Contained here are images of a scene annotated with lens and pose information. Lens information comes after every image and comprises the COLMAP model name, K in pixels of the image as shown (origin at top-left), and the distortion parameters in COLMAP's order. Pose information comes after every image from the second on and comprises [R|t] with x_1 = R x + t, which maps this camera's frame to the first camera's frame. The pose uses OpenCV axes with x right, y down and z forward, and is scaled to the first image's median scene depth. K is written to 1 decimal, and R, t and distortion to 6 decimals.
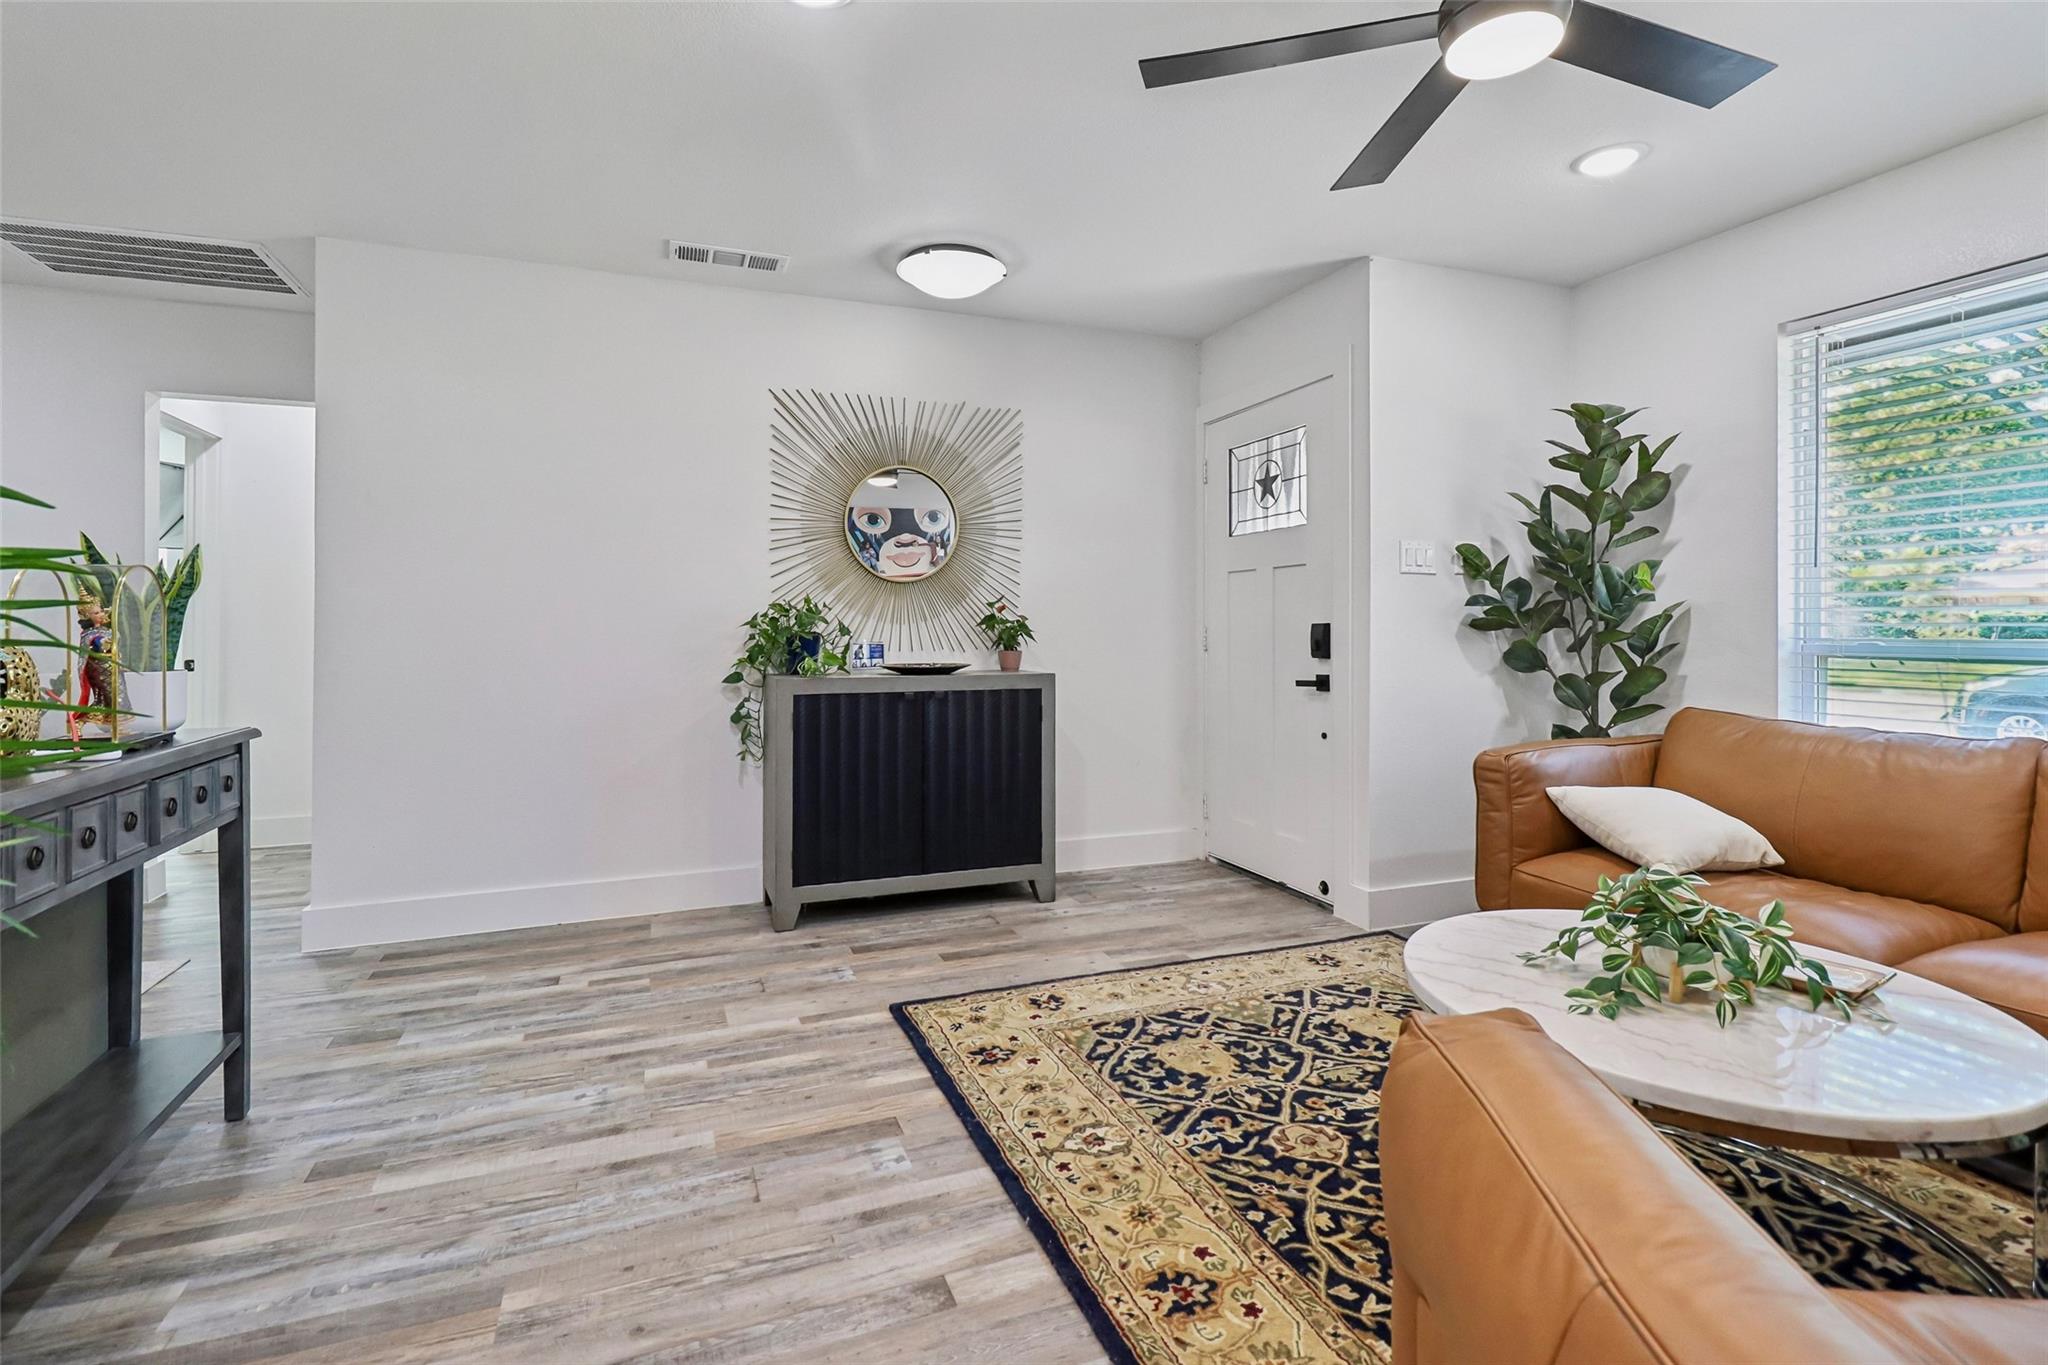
lens RADIAL K [[944.5, 0, 1015.2], [0, 944.5, 637.8], [0, 0, 1]] dist [0.018592, -0.012471]
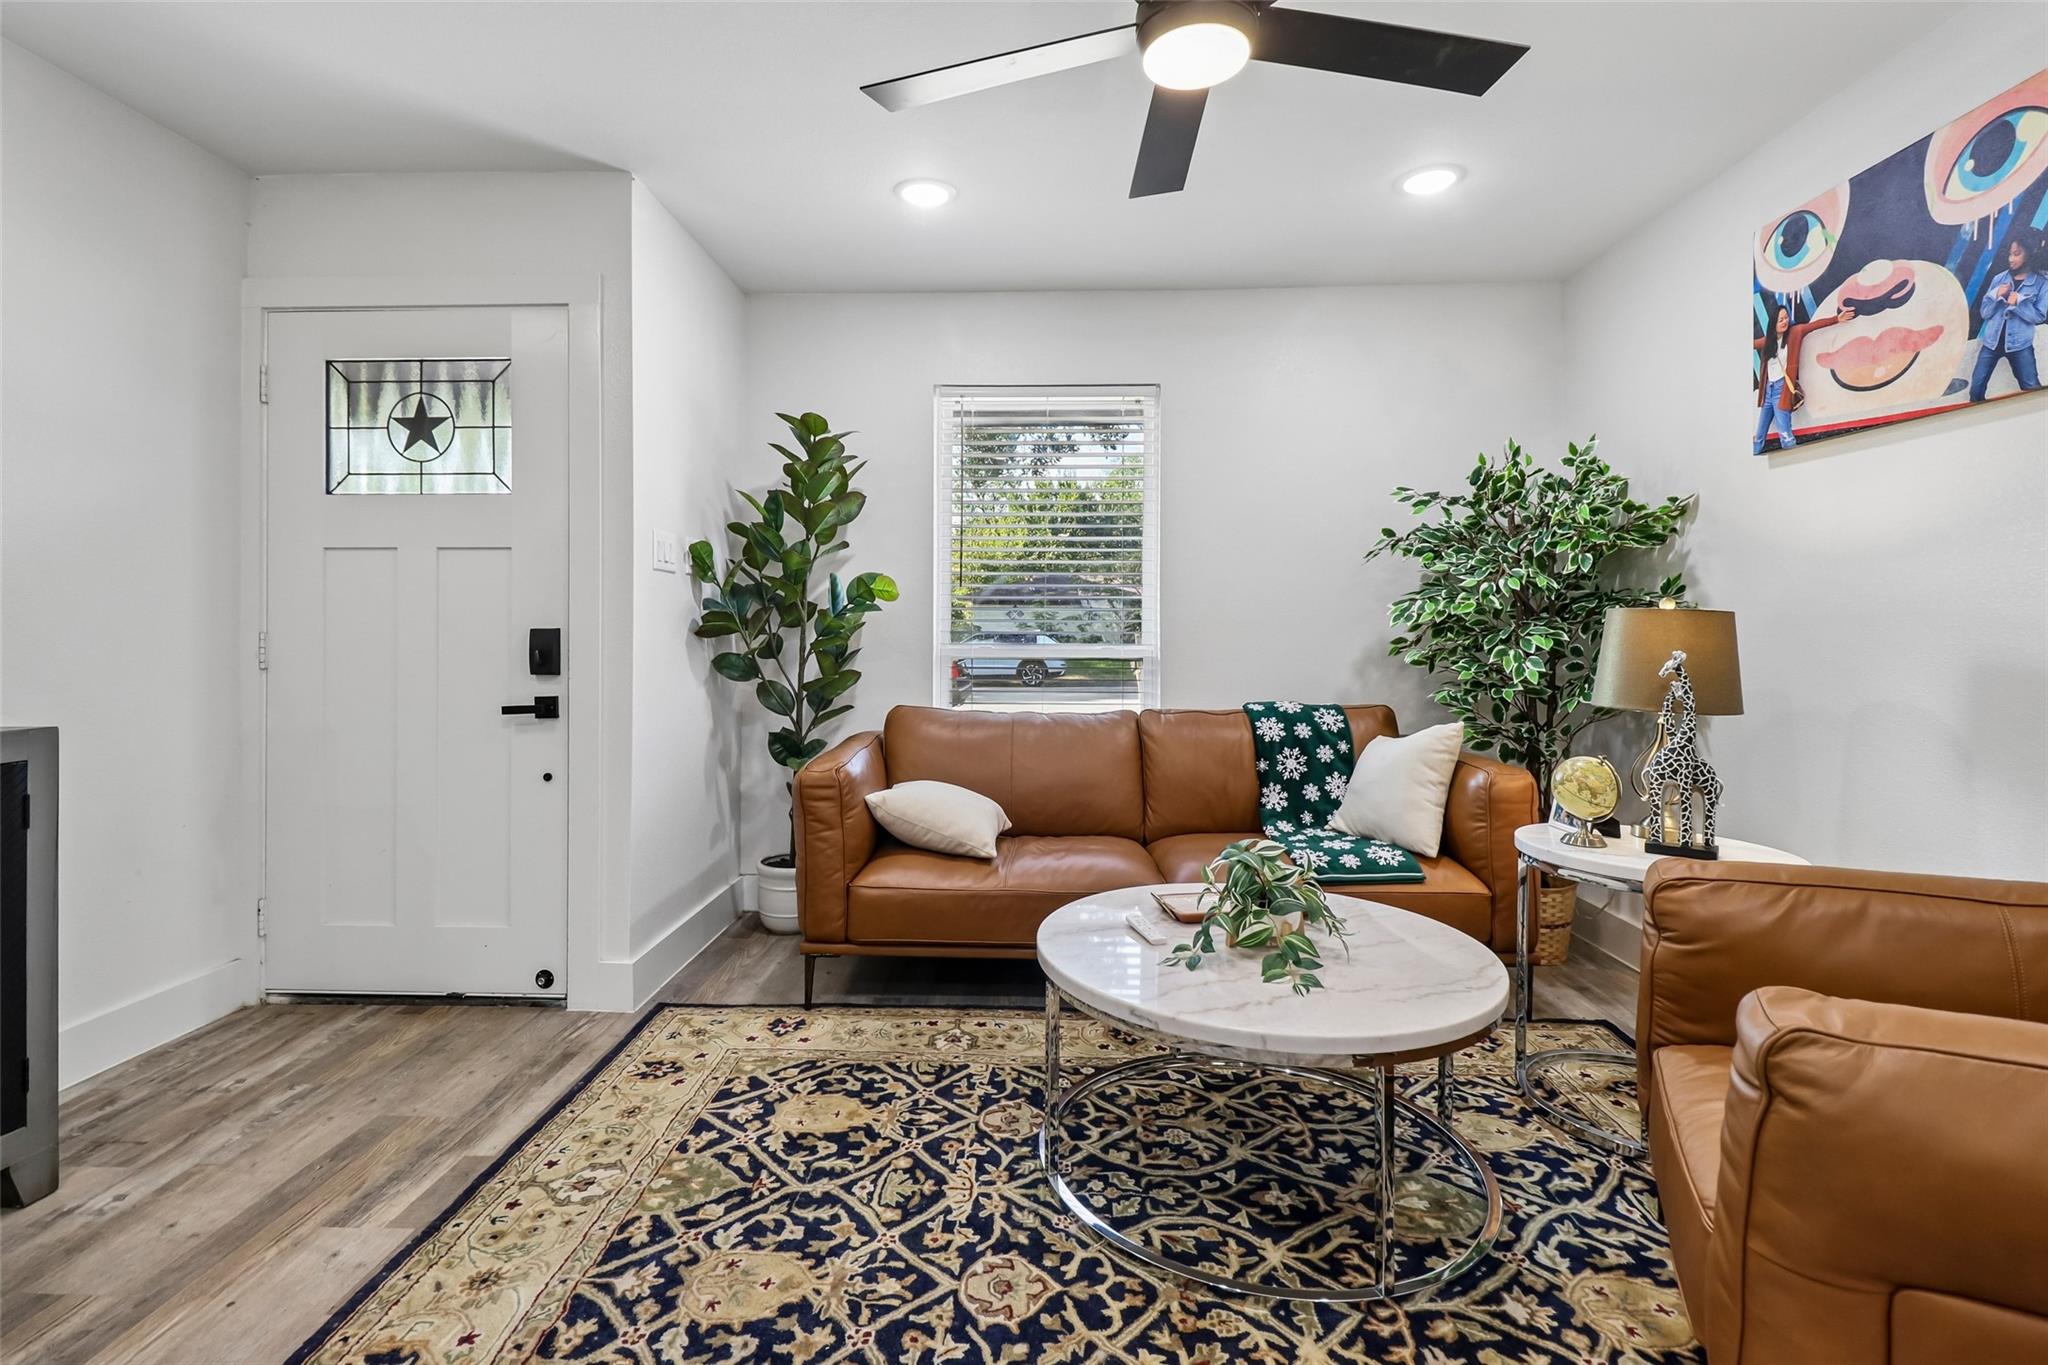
lens RADIAL K [[944.5, 0, 1015.2], [0, 944.5, 637.8], [0, 0, 1]] dist [0.018592, -0.012471]
pose [[0.400290, -0.004669, 0.916377, -0.313259], [0.007619, 0.999969, 0.001766, -0.009316], [-0.916357, 0.006275, 0.400313, 0.512421]]
